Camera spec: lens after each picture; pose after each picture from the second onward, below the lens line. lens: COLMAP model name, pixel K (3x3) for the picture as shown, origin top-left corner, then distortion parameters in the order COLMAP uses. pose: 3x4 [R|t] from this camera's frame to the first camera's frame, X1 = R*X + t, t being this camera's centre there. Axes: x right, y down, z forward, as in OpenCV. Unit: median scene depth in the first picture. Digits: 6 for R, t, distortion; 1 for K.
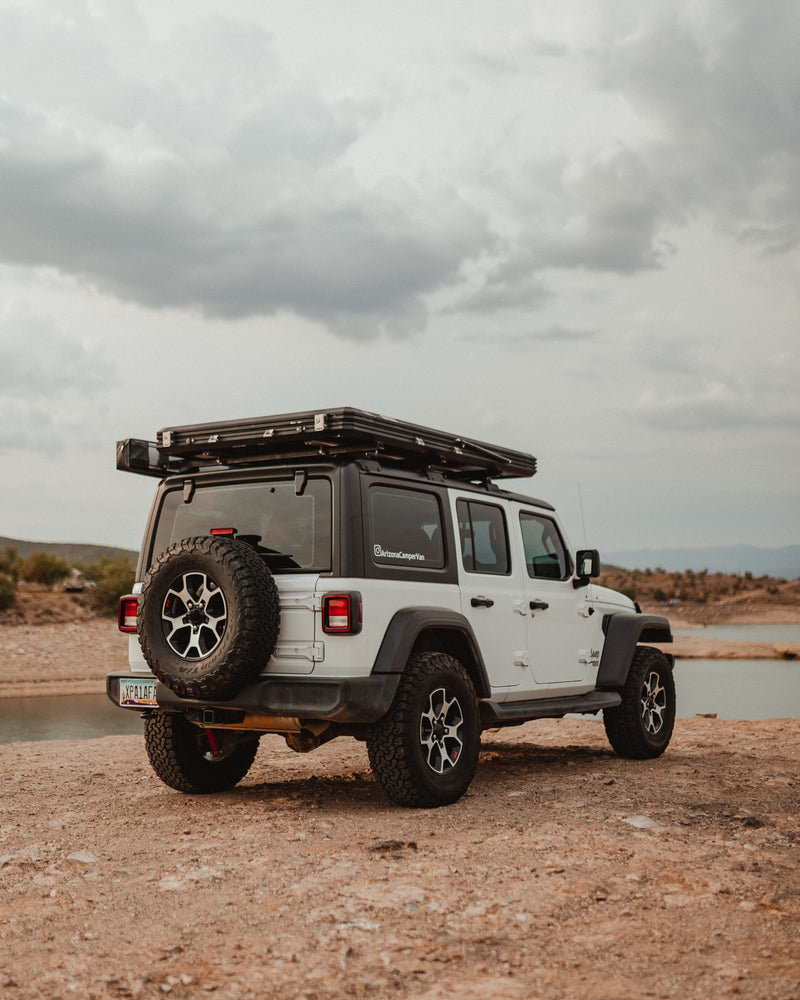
lens RADIAL K [[1207.6, 0, 380.8], [0, 1207.6, 486.5], [0, 0, 1]] dist [0.007015, 0.000000]
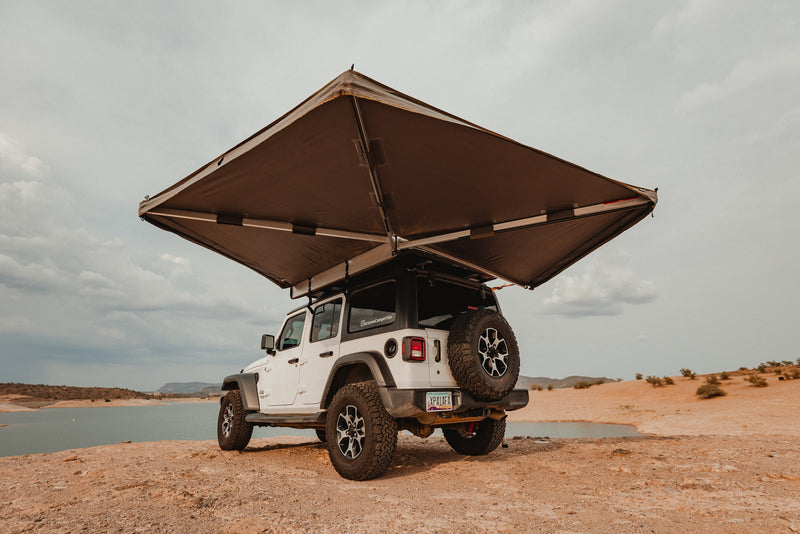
lens RADIAL K [[415.7, 0, 401.4], [0, 415.7, 272.8], [0, 0, 1]] dist [-0.003776, 0.001383]
pose [[0.245925, 0.282399, 0.927239, -0.767875], [-0.085953, 0.959203, -0.269337, 0.166531], [-0.965470, -0.013463, 0.260165, 0.947244]]
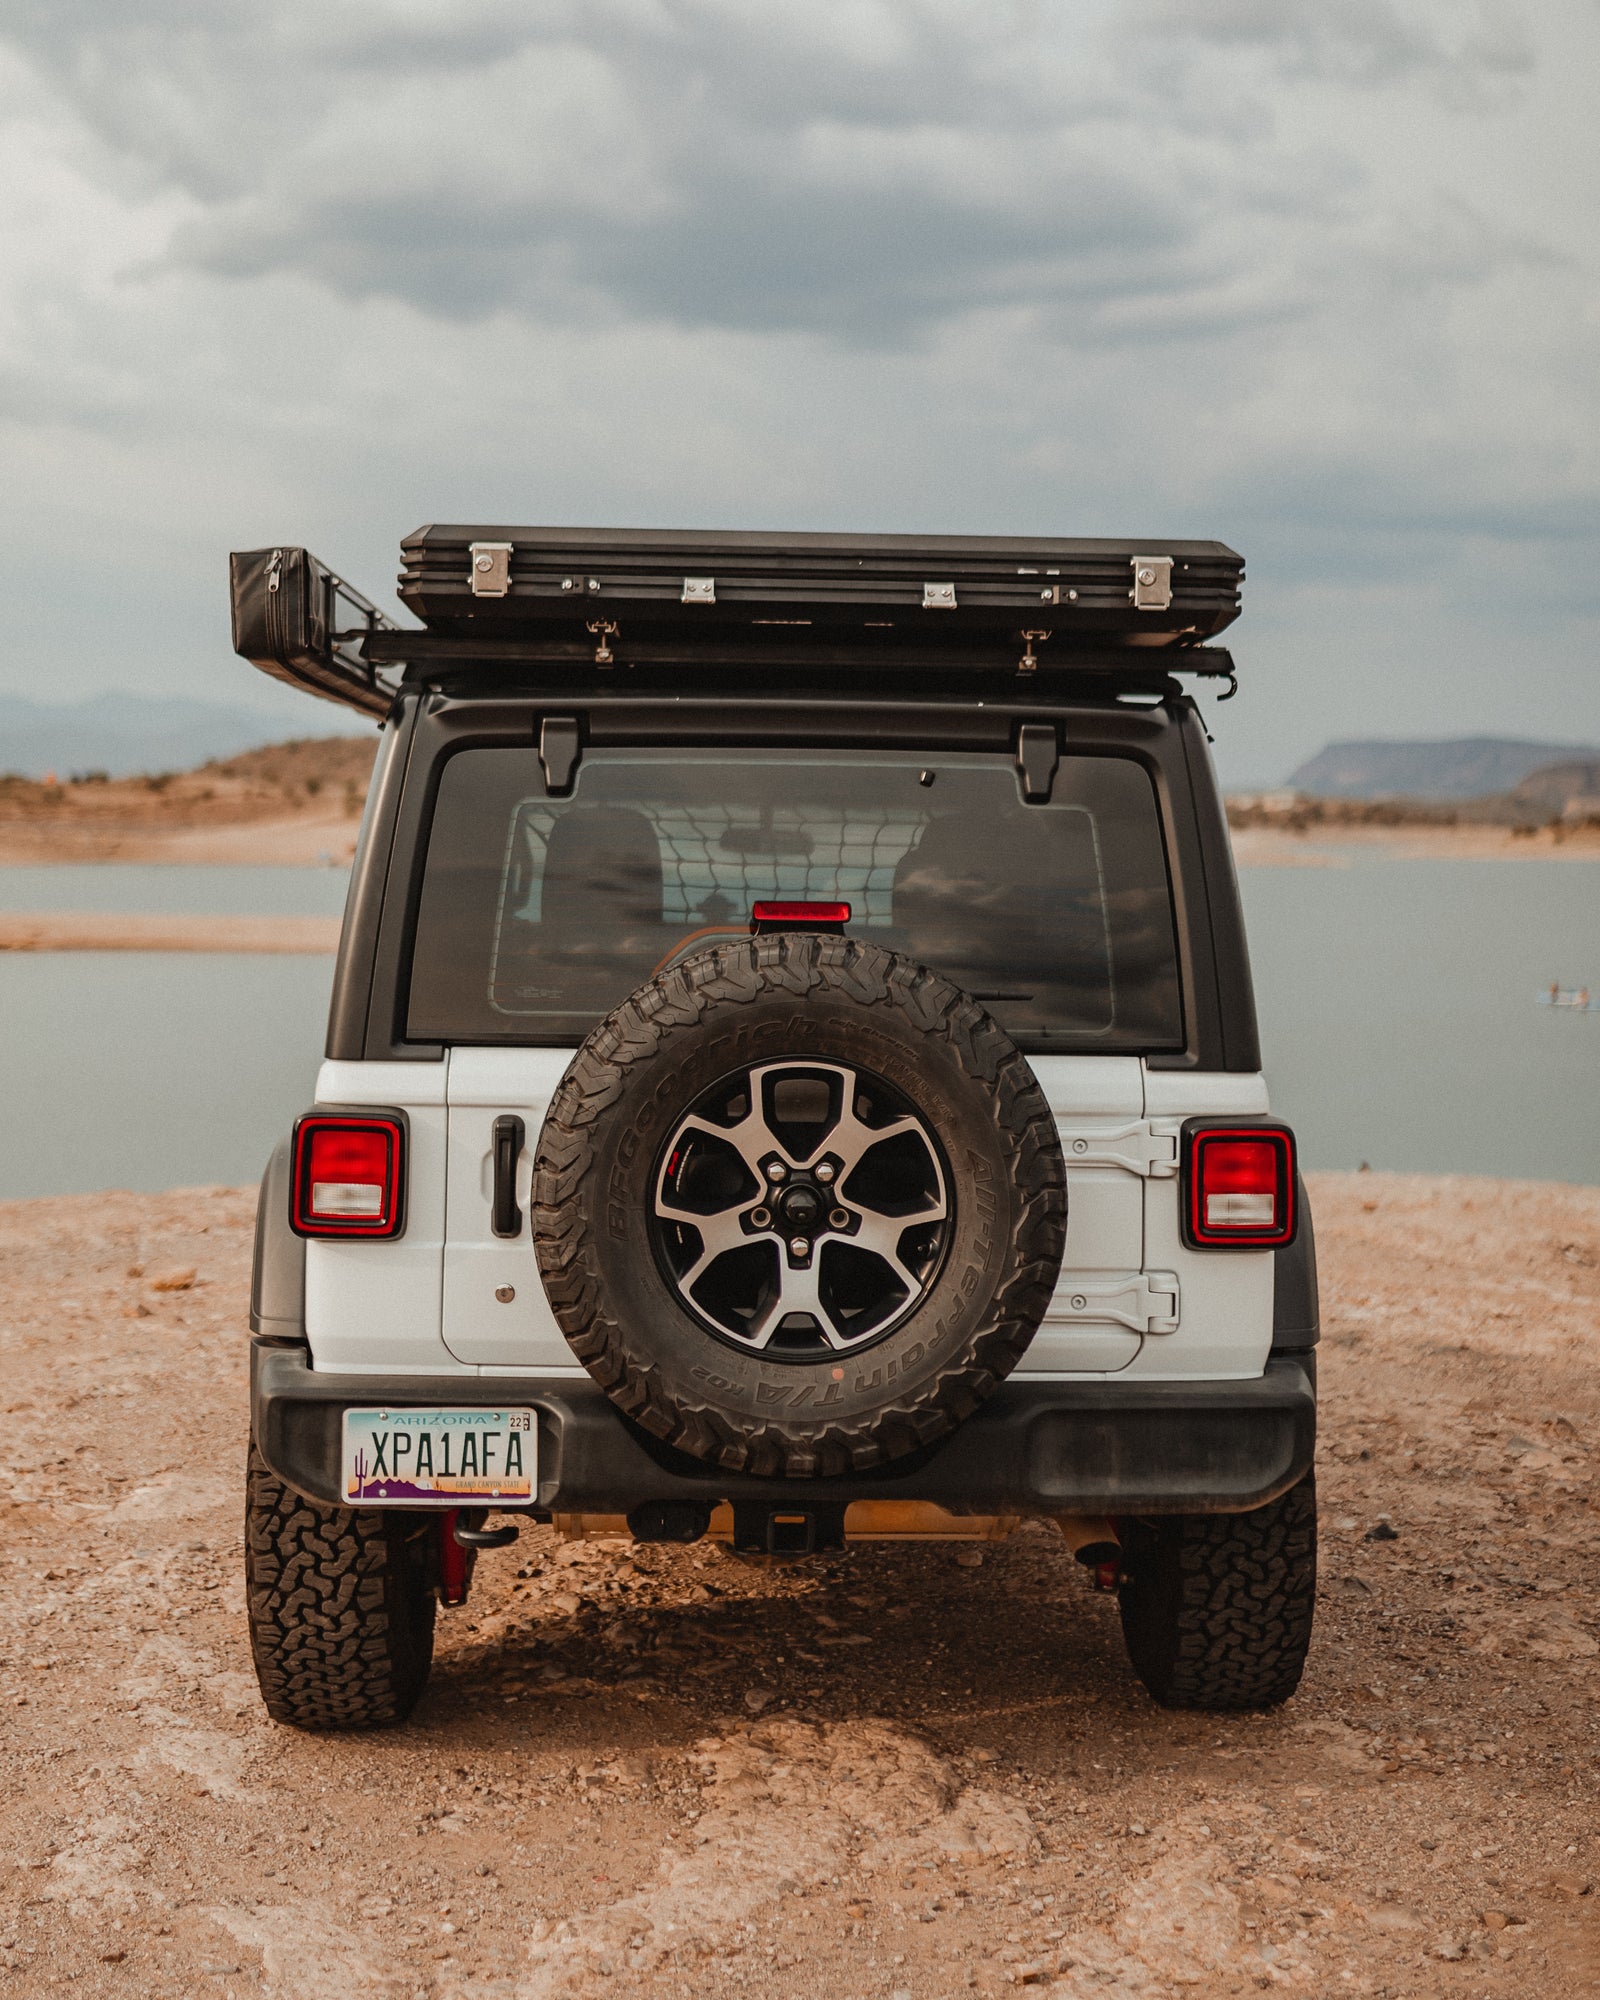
lens RADIAL K [[2766.0, 0, 729.3], [0, 2766.0, 758.1], [0, 0, 1]] dist [-0.003175, 0.000000]
pose [[0.820320, 0.032150, 0.571001, -0.544662], [-0.075519, 0.995765, 0.052426, -0.036074], [-0.566897, -0.086127, 0.819274, 0.451280]]
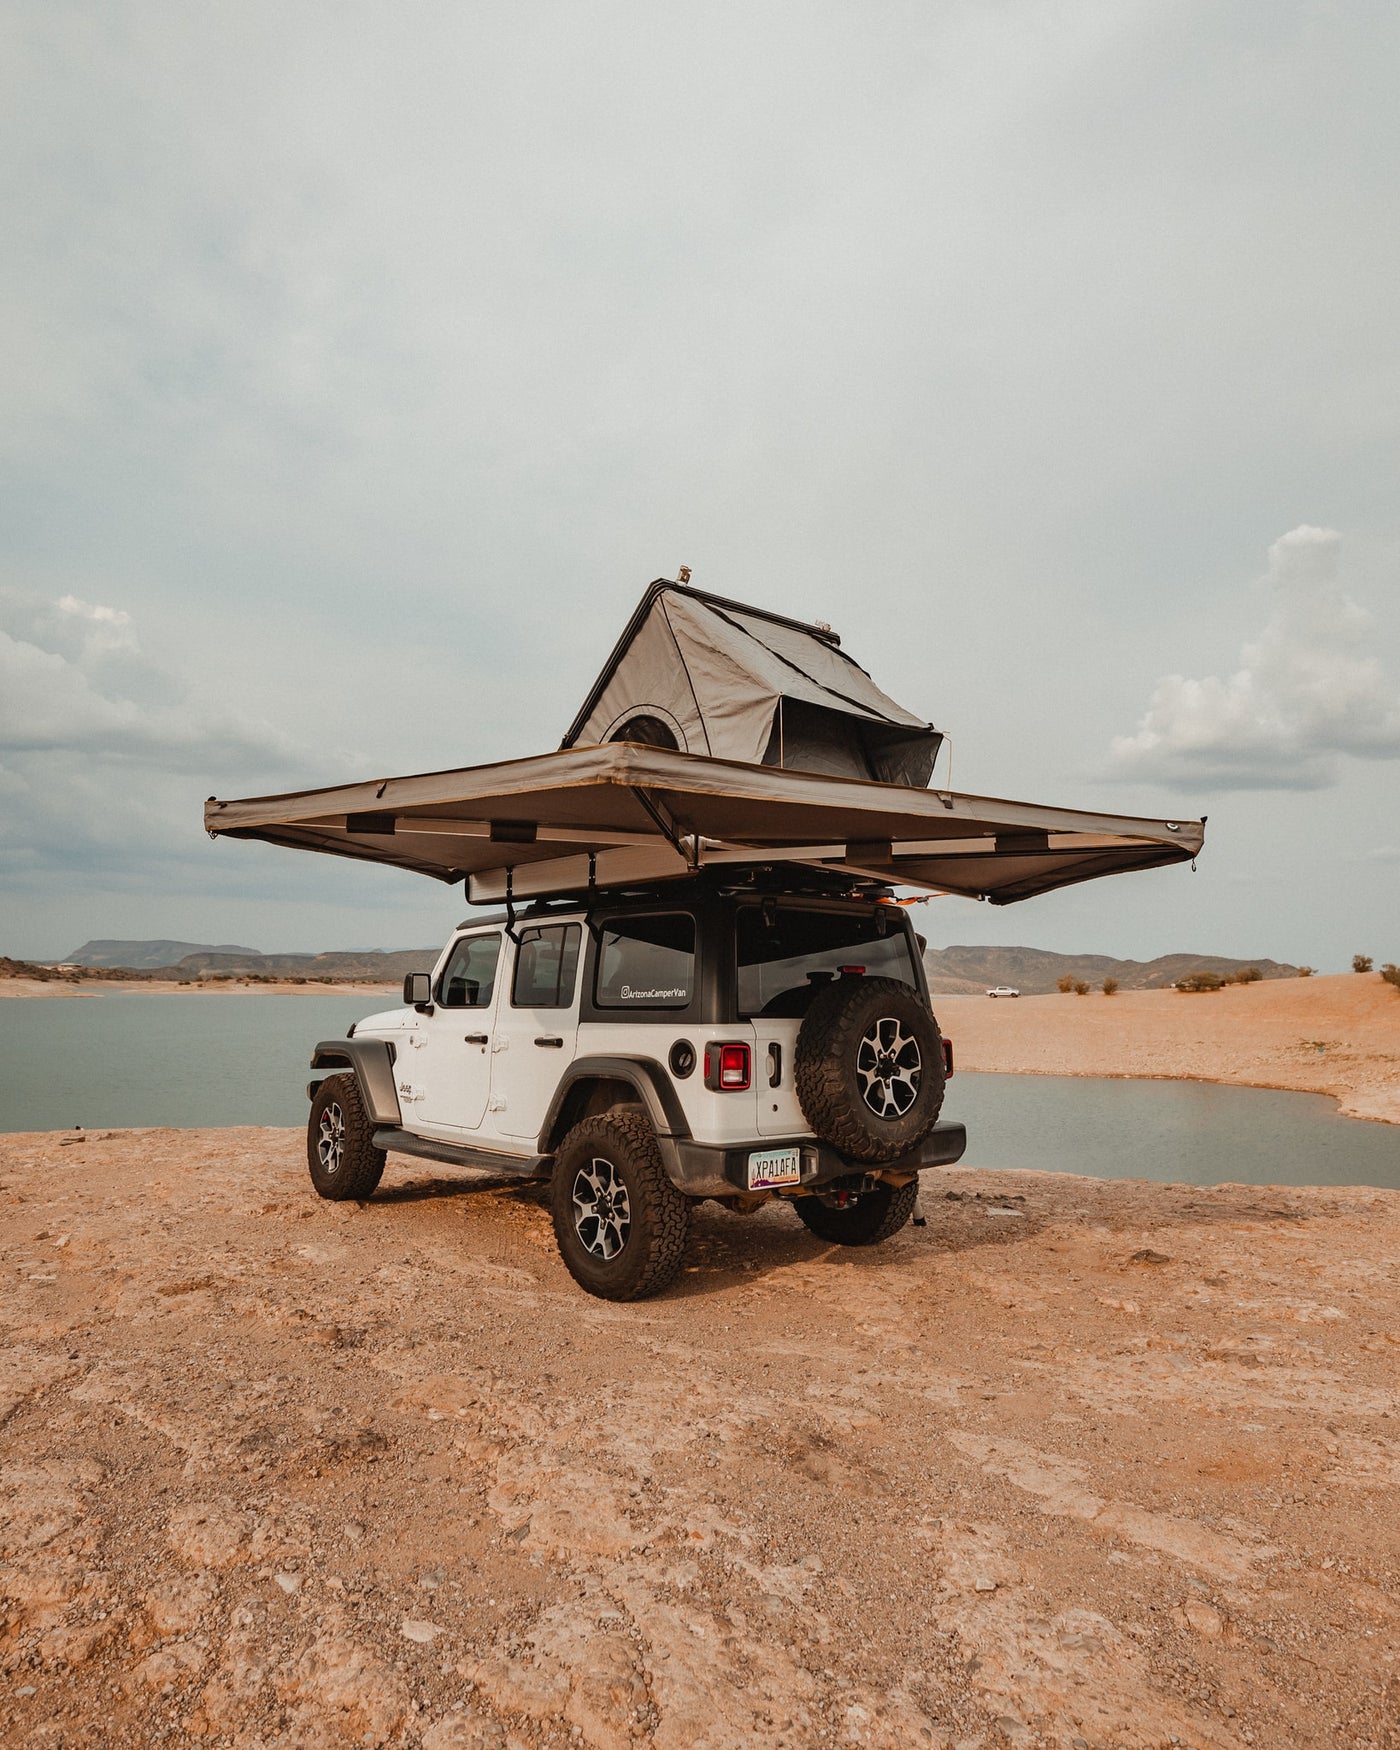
lens RADIAL K [[1153.4, 0, 644.9], [0, 1153.4, 823.3], [0, 0, 1]] dist [-0.007754, 0.007234]
pose [[0.294877, 0.151519, 0.943446, -1.001422], [-0.113668, 0.985899, -0.122809, 0.053091], [-0.948750, -0.071026, 0.307942, 0.897890]]
